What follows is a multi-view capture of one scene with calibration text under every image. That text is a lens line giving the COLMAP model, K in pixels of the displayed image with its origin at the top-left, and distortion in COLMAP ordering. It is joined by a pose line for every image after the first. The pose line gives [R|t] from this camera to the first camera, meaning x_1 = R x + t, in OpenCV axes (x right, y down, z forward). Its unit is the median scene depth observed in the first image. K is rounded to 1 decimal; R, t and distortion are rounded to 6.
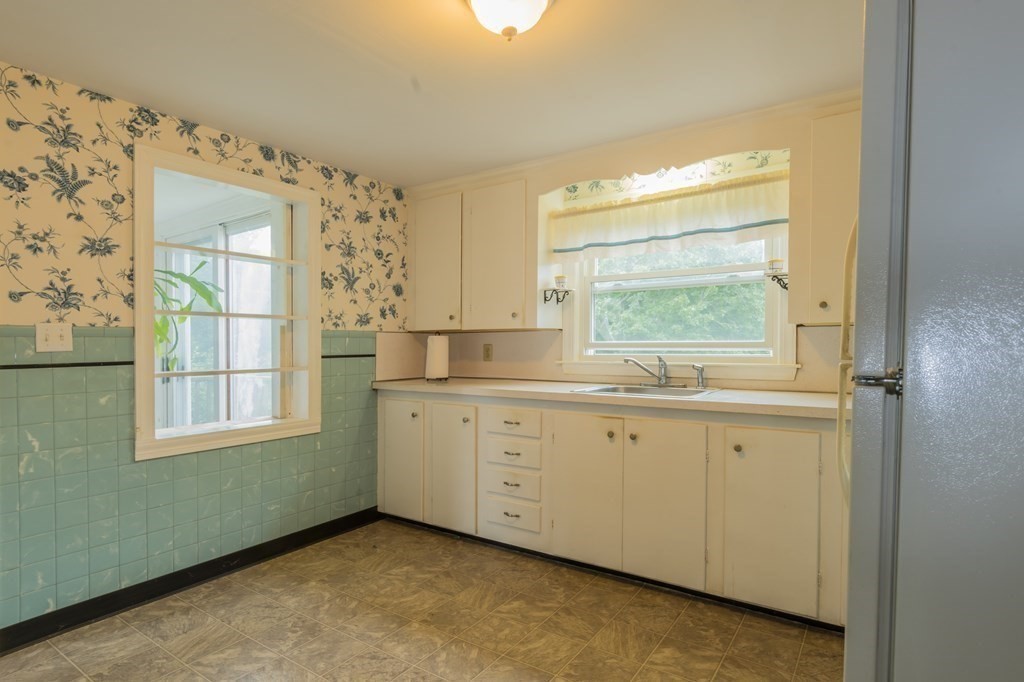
lens RADIAL K [[540.9, 0, 518.6], [0, 540.9, 358.1], [0, 0, 1]] dist [0.001032, -0.000103]
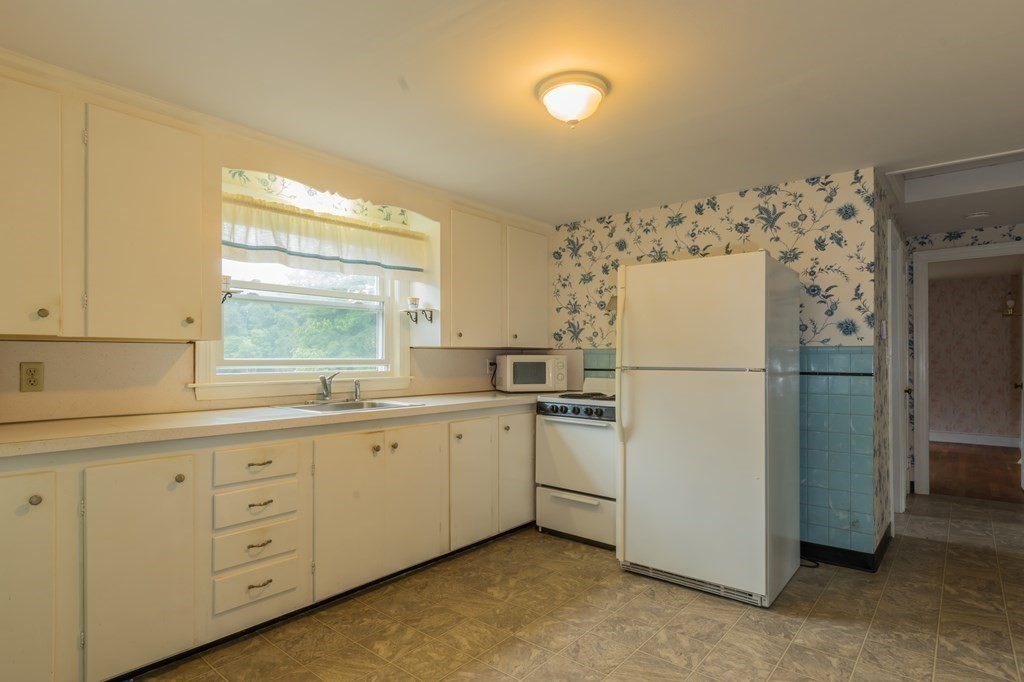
lens RADIAL K [[540.9, 0, 518.6], [0, 540.9, 358.1], [0, 0, 1]] dist [0.001032, -0.000103]
pose [[0.100114, 0.003639, 0.994969, -0.814921], [0.025081, 0.999666, -0.006180, -0.017641], [-0.994660, 0.025574, 0.099990, 0.608784]]
